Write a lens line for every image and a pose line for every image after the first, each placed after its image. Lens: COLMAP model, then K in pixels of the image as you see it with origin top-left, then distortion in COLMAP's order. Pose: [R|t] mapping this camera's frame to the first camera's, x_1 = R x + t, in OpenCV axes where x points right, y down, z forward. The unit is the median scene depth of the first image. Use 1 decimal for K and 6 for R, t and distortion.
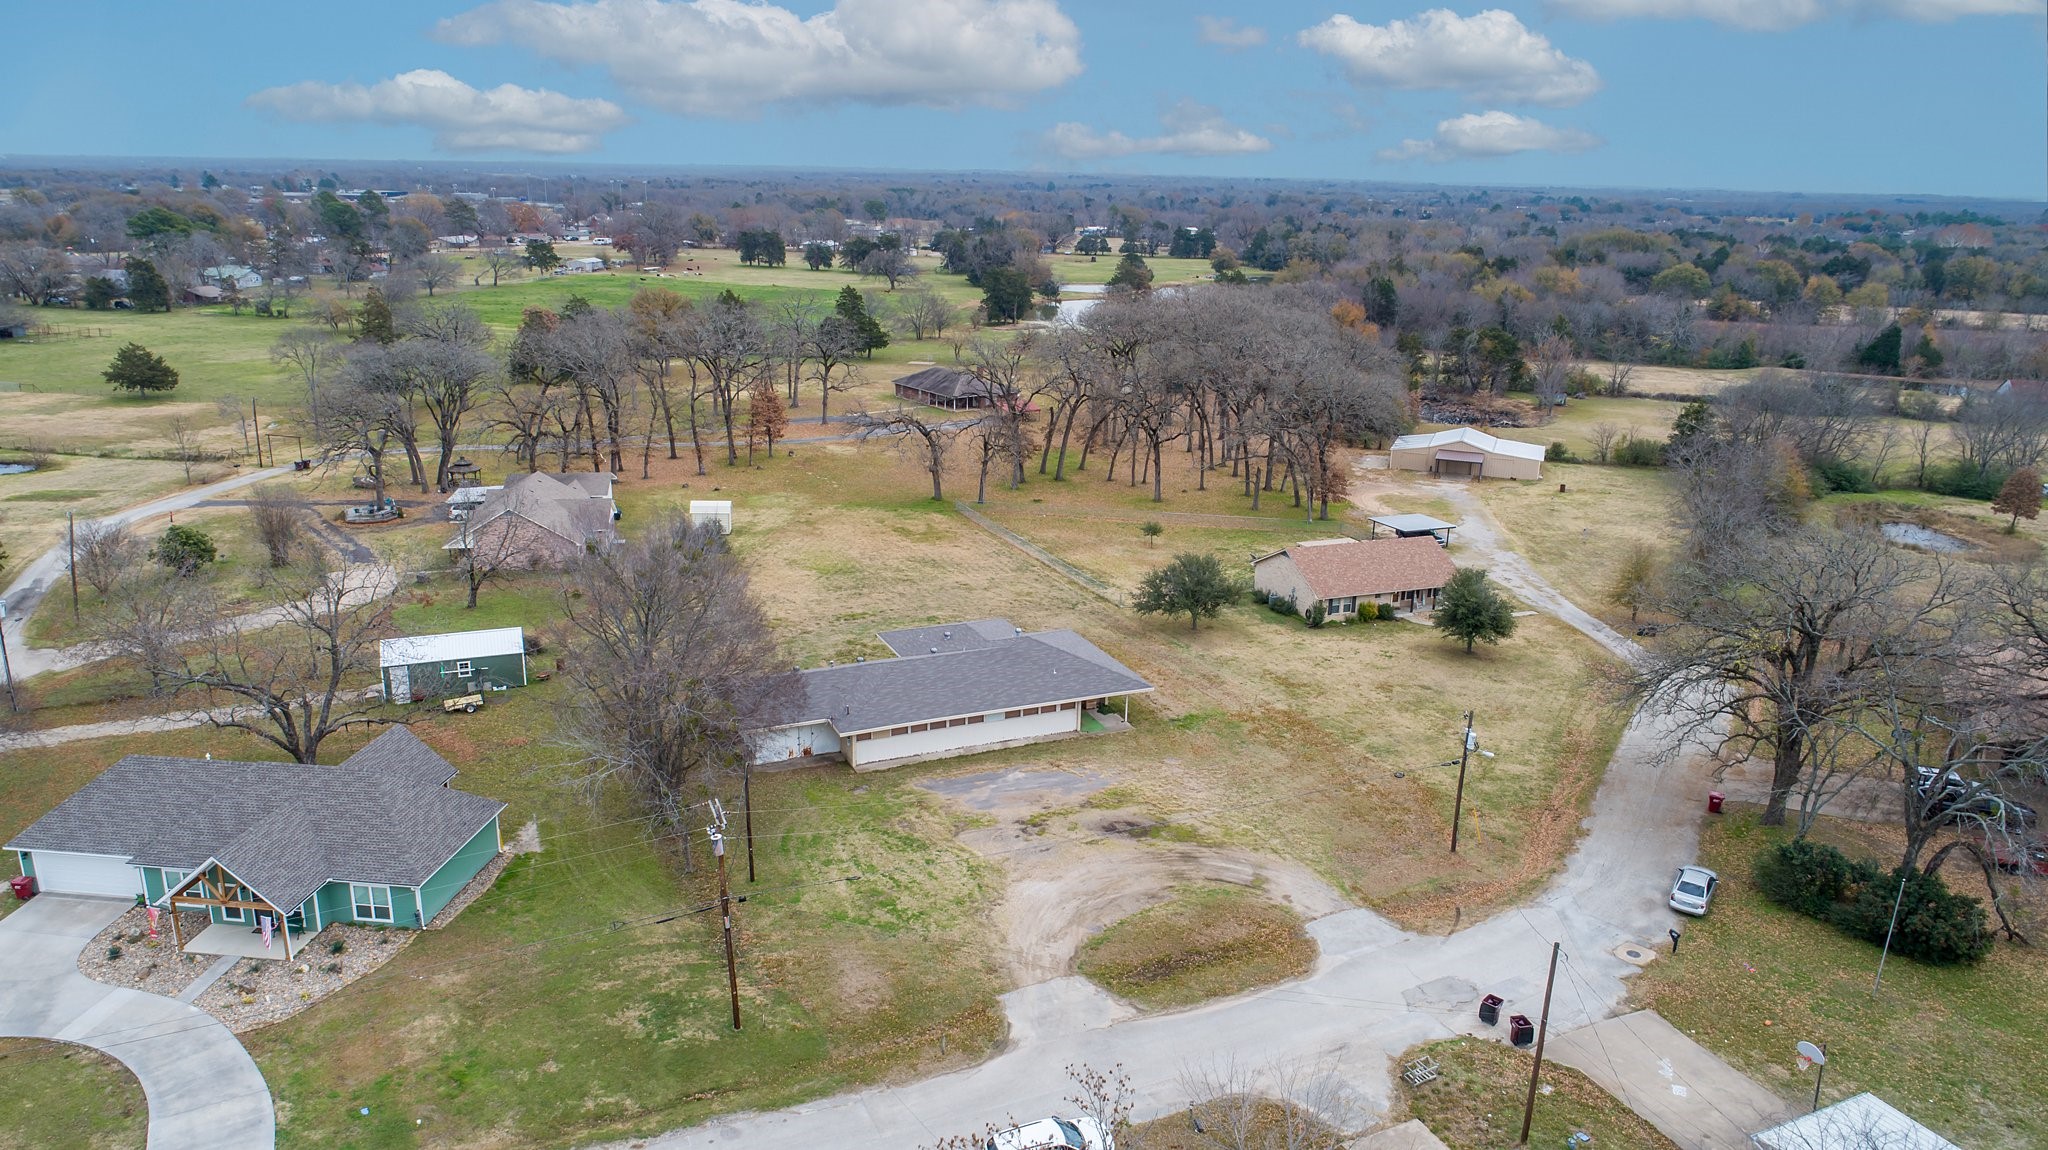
lens RADIAL K [[1403.4, 0, 1002.1], [0, 1403.4, 530.6], [0, 0, 1]] dist [-0.014146, 0.009756]
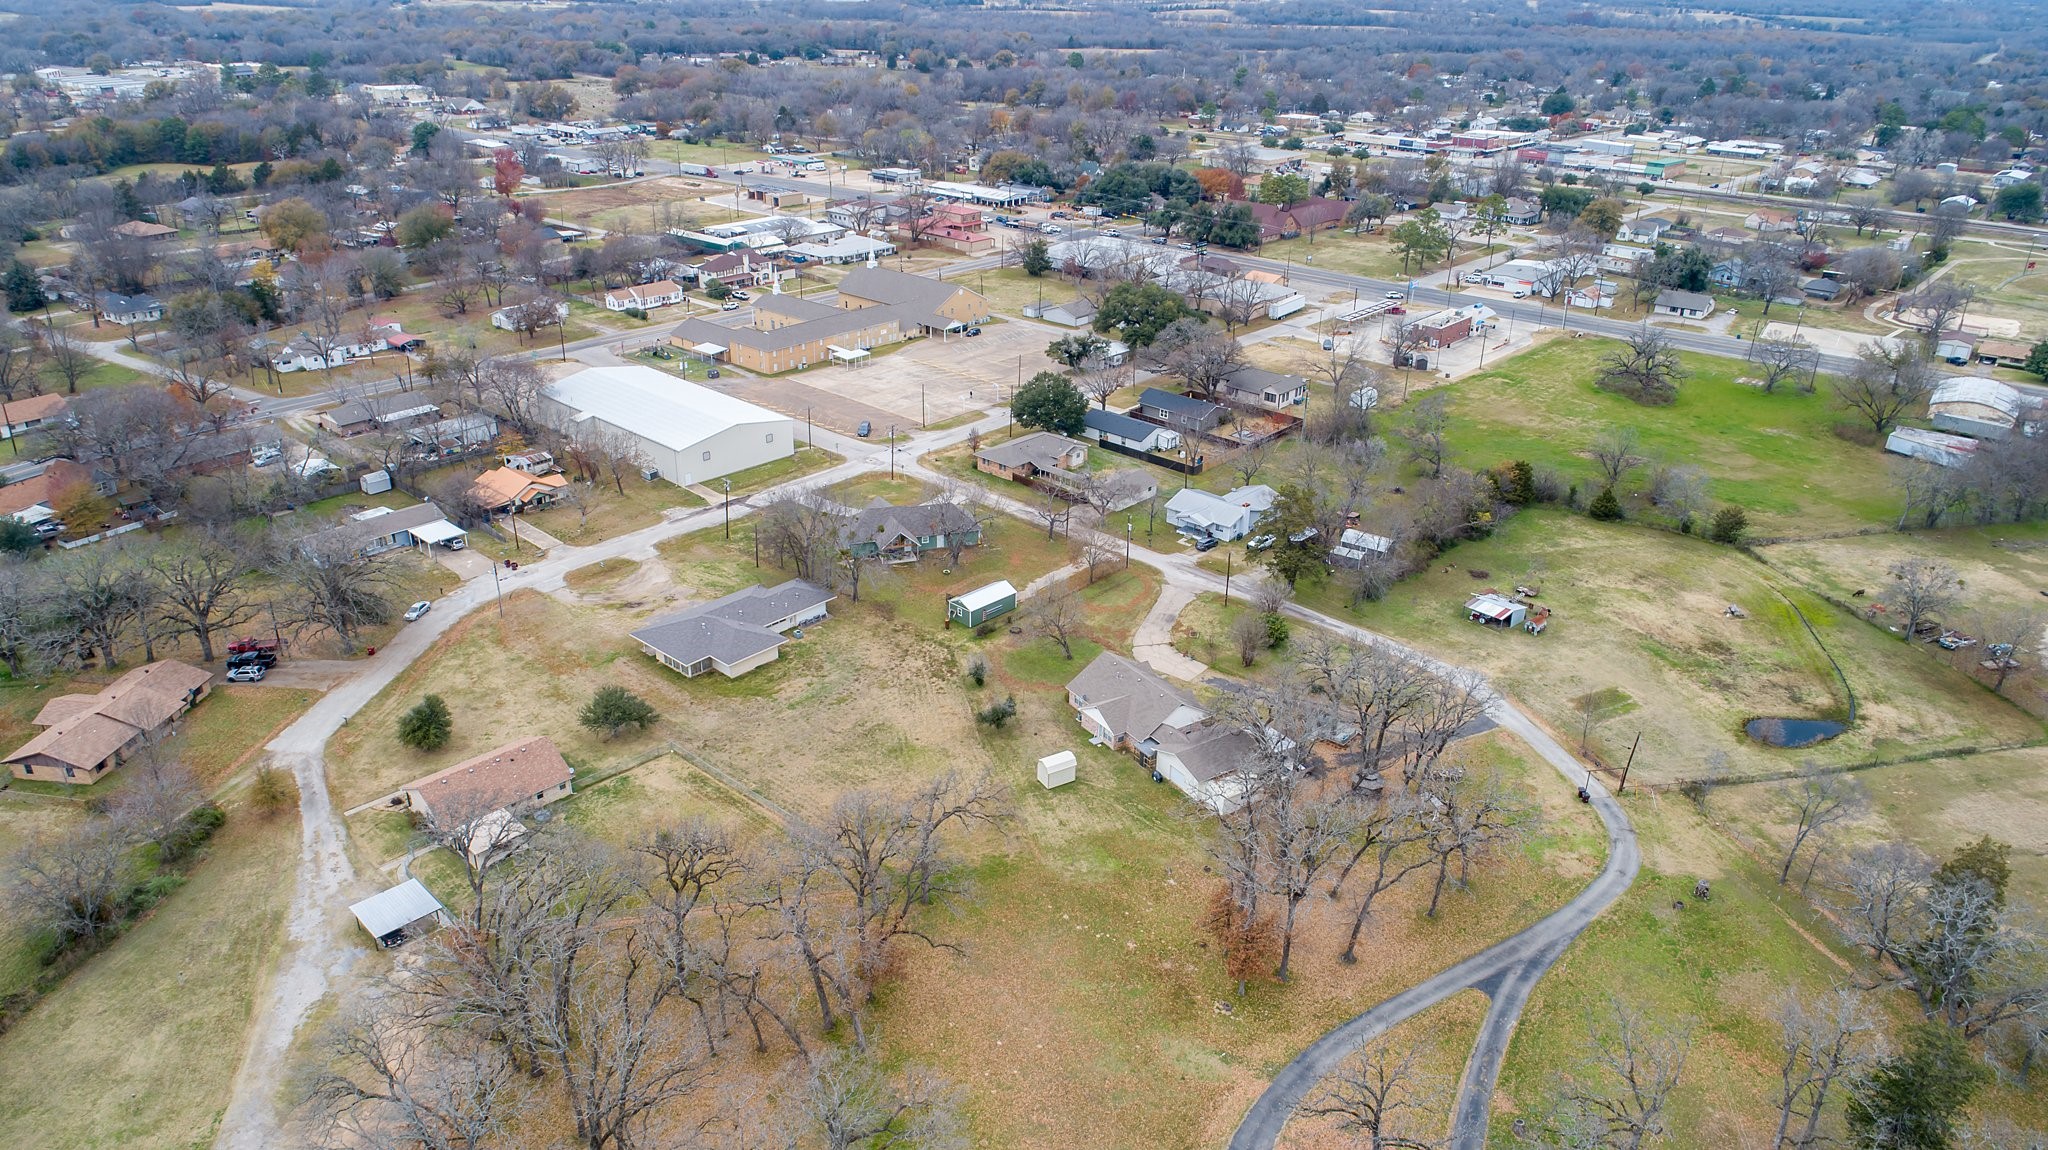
lens RADIAL K [[1396.6, 0, 956.2], [0, 1396.6, 573.5], [0, 0, 1]] dist [-0.003326, 0.000412]
pose [[-0.926361, 0.144878, -0.347659, 0.358231], [-0.103999, 0.788779, 0.605815, -1.224523], [0.361995, 0.597359, -0.715627, 2.568178]]
